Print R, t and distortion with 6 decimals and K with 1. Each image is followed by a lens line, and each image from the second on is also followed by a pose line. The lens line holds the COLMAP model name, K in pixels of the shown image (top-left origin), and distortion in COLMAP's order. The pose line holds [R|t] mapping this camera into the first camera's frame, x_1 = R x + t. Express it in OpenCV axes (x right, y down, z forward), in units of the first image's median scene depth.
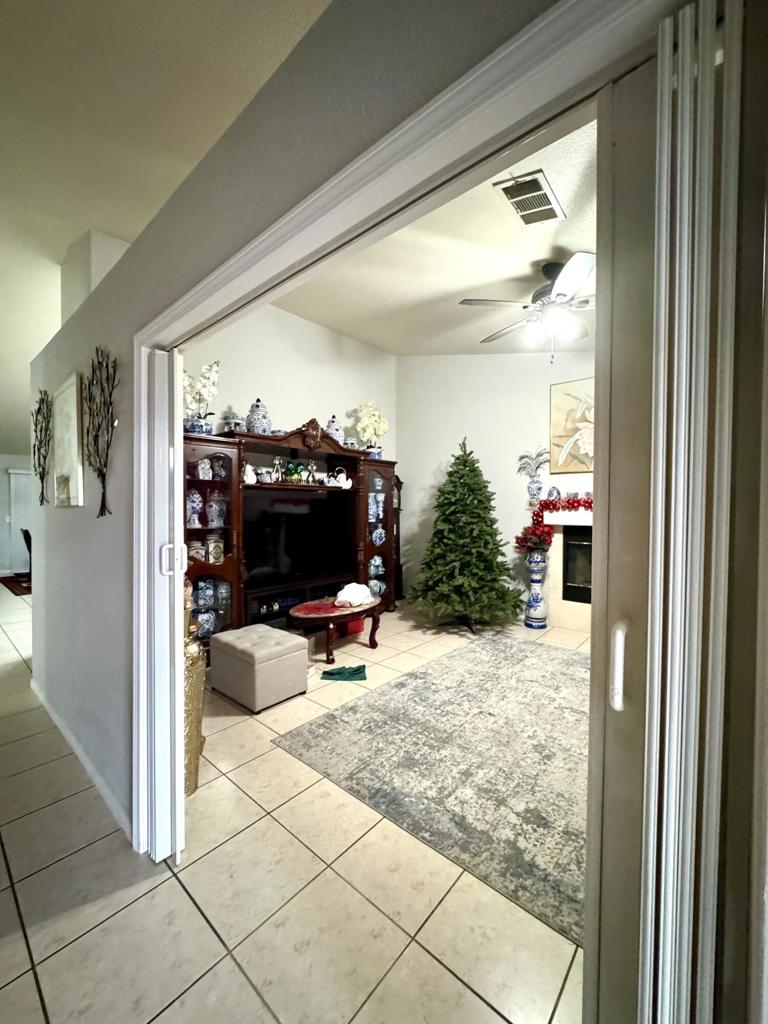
lens RADIAL K [[407.6, 0, 384.2], [0, 407.6, 513.9], [0, 0, 1]] dist [-0.002992, 0.000169]
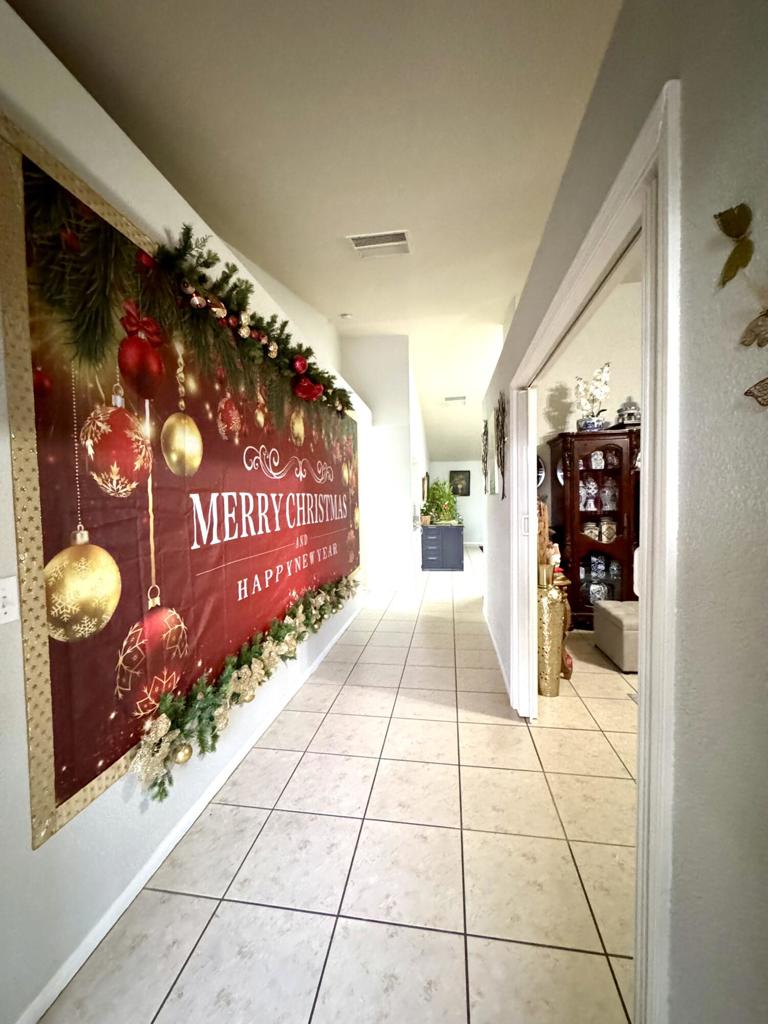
lens RADIAL K [[407.6, 0, 385.1], [0, 407.6, 514.6], [0, 0, 1]] dist [-0.002992, 0.000169]
pose [[0.531226, 0.019049, -0.847016, 0.218881], [0.004713, 0.999665, 0.025437, 0.012933], [0.847217, -0.017505, 0.530958, -0.122743]]
